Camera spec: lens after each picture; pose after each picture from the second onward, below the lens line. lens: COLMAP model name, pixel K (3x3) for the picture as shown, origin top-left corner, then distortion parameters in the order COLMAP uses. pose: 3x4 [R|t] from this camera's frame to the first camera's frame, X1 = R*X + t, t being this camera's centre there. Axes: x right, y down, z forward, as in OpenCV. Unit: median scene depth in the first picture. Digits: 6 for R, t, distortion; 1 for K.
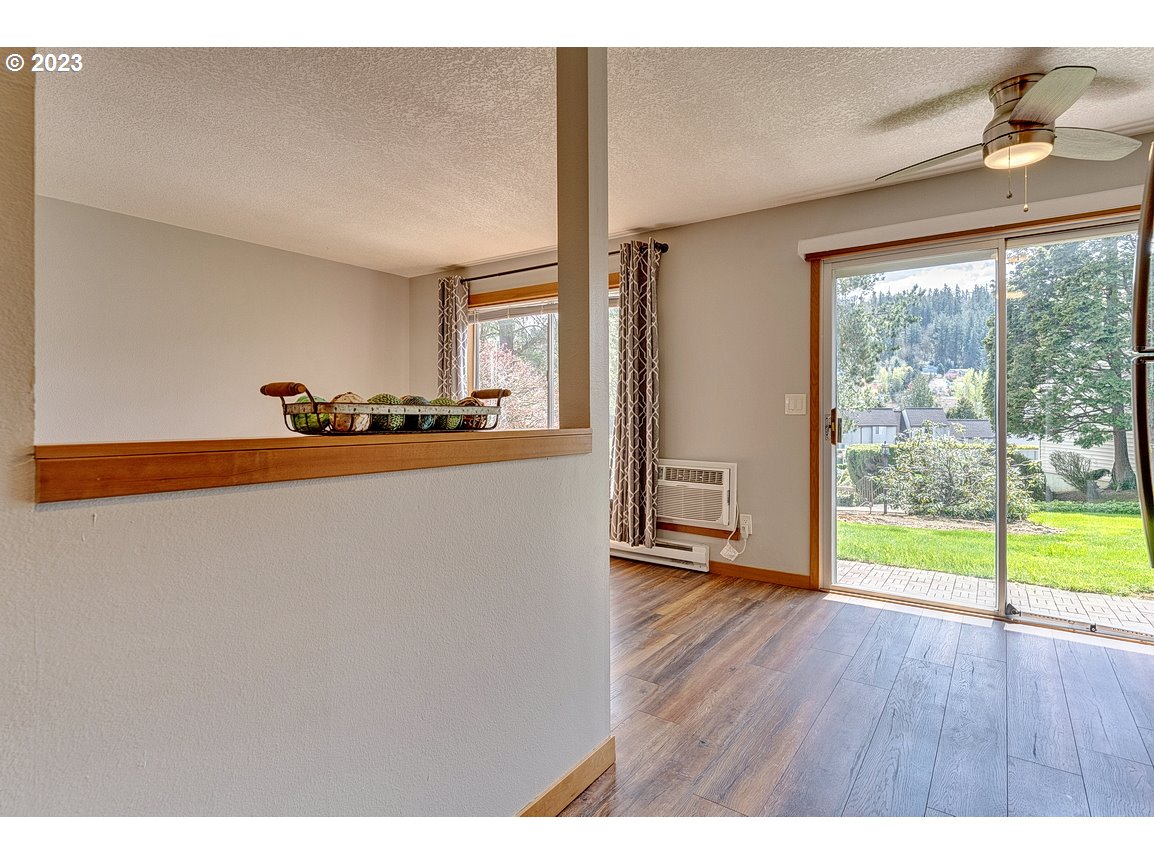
lens RADIAL K [[596.6, 0, 575.6], [0, 596.6, 407.0], [0, 0, 1]] dist [0.002967, 0.000436]
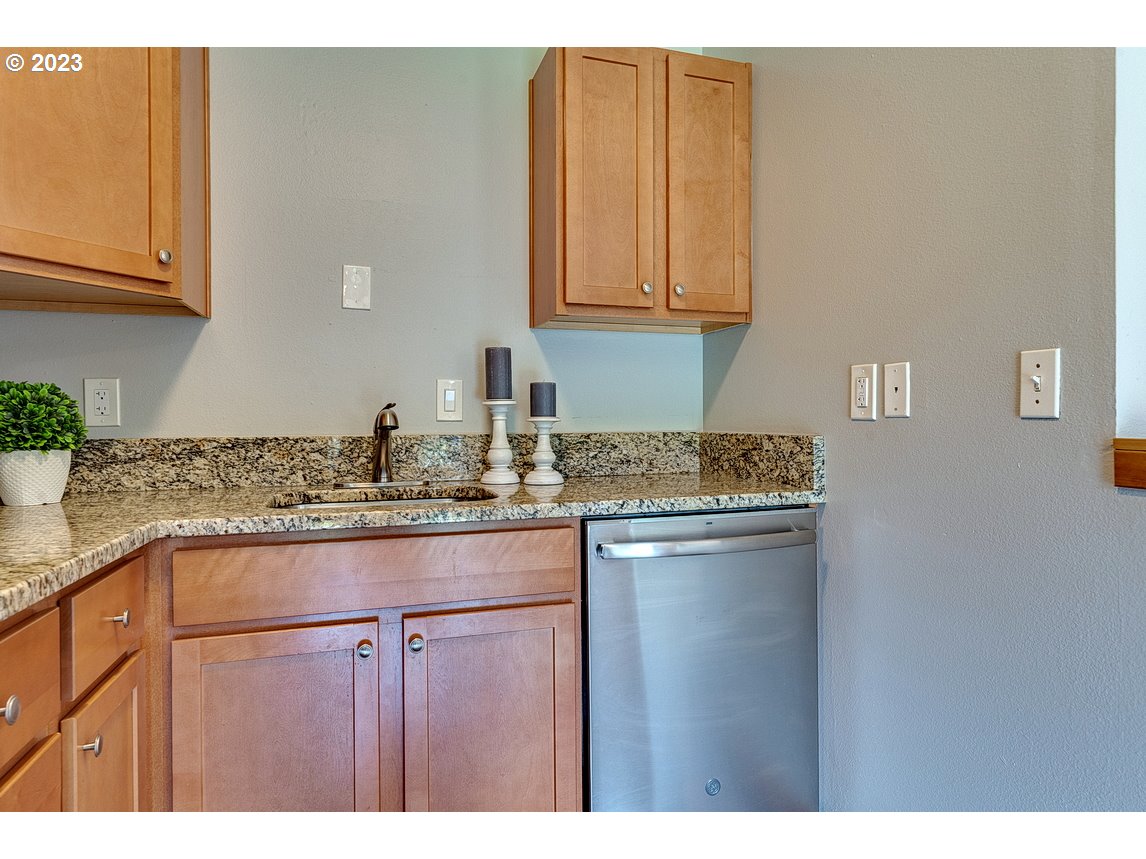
lens RADIAL K [[663.1, 0, 573.0], [0, 663.1, 429.5], [0, 0, 1]] dist [-0.017162, 0.000221]
pose [[-0.602035, 0.012353, -0.798374, 0.150096], [0.006889, 0.999923, 0.010277, 0.004797], [0.798440, 0.000688, -0.602074, 0.172116]]
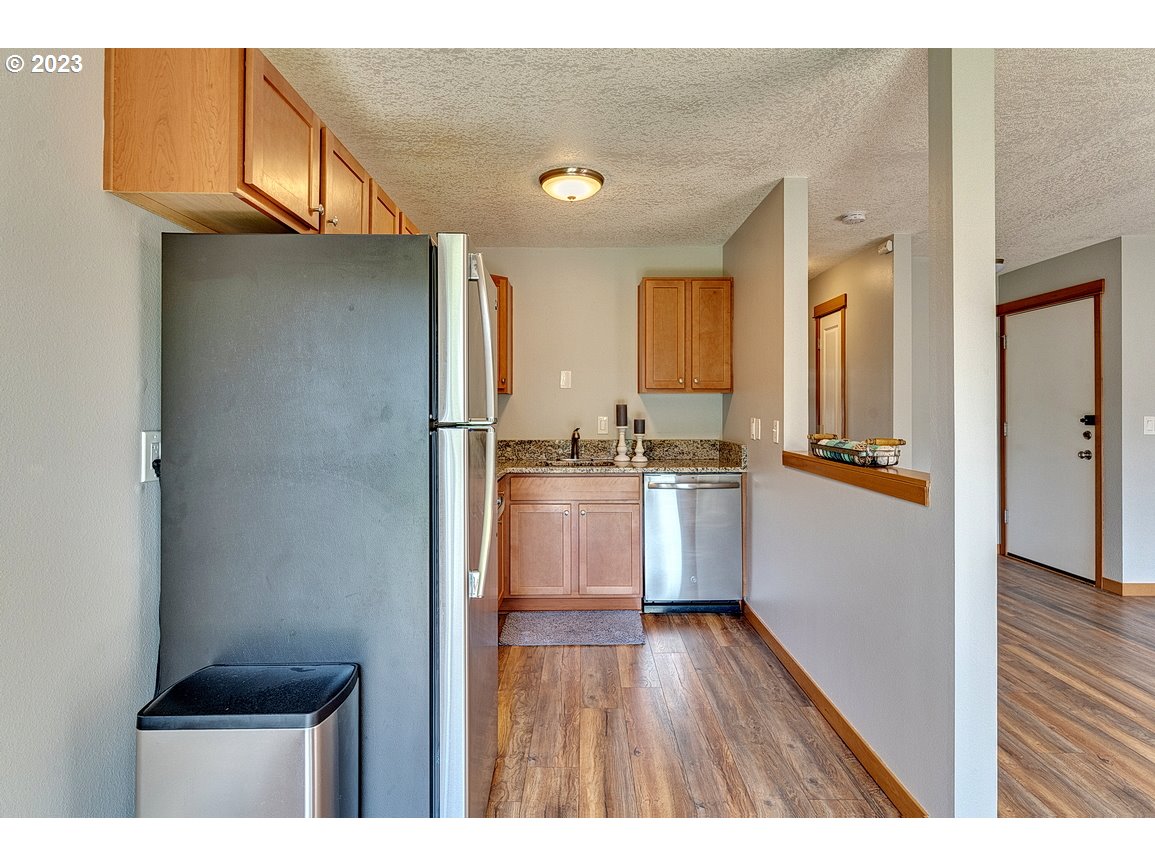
lens RADIAL K [[597.1, 0, 576.1], [0, 597.1, 407.4], [0, 0, 1]] dist [0.002967, 0.000436]
pose [[-0.815558, -0.003583, -0.578664, 0.469848], [0.001762, 0.999961, -0.008675, -0.036194], [0.578673, -0.008095, -0.815520, 0.648507]]
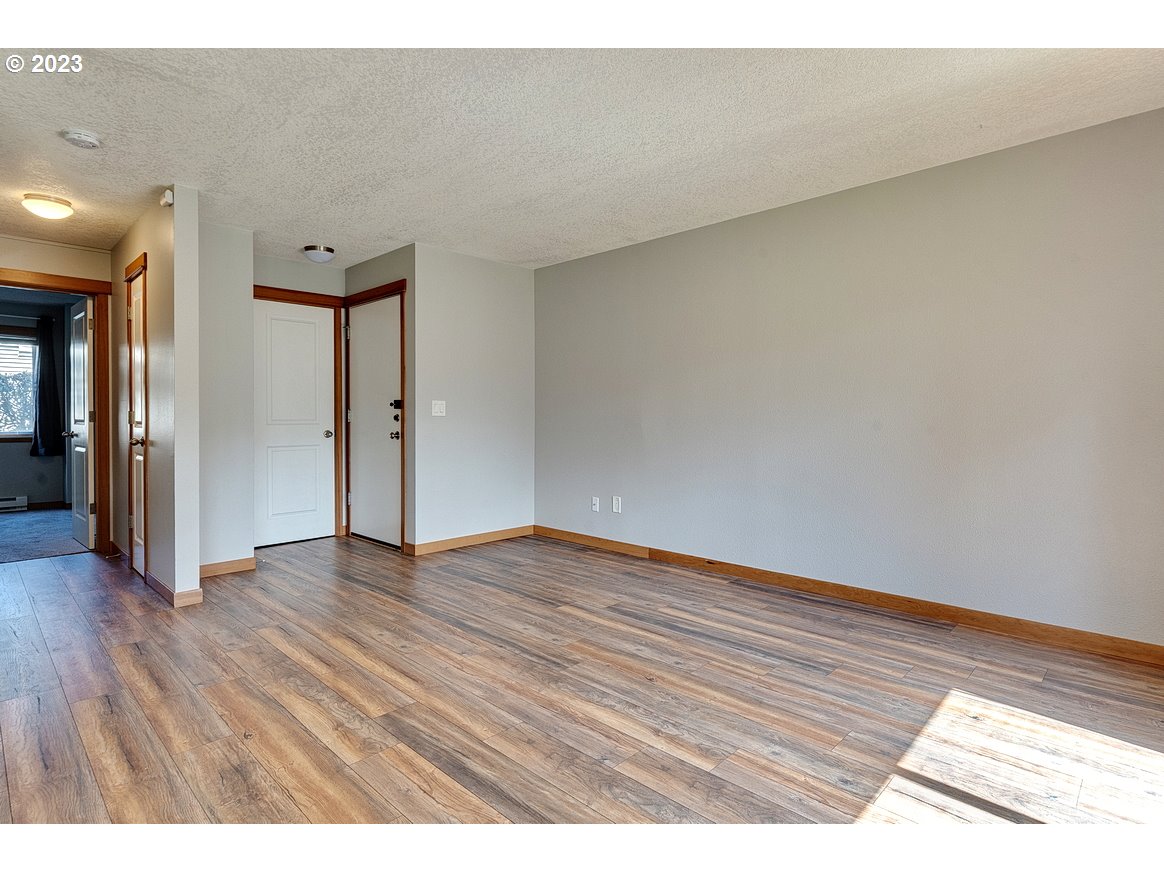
lens RADIAL K [[601.7, 0, 580.6], [0, 601.7, 410.7], [0, 0, 1]] dist [0.002967, 0.000436]
pose [[-0.139838, -0.006983, -0.990150, 0.246086], [0.007850, 0.999936, -0.008161, 0.004425], [0.990143, -0.008914, -0.139774, 0.838689]]
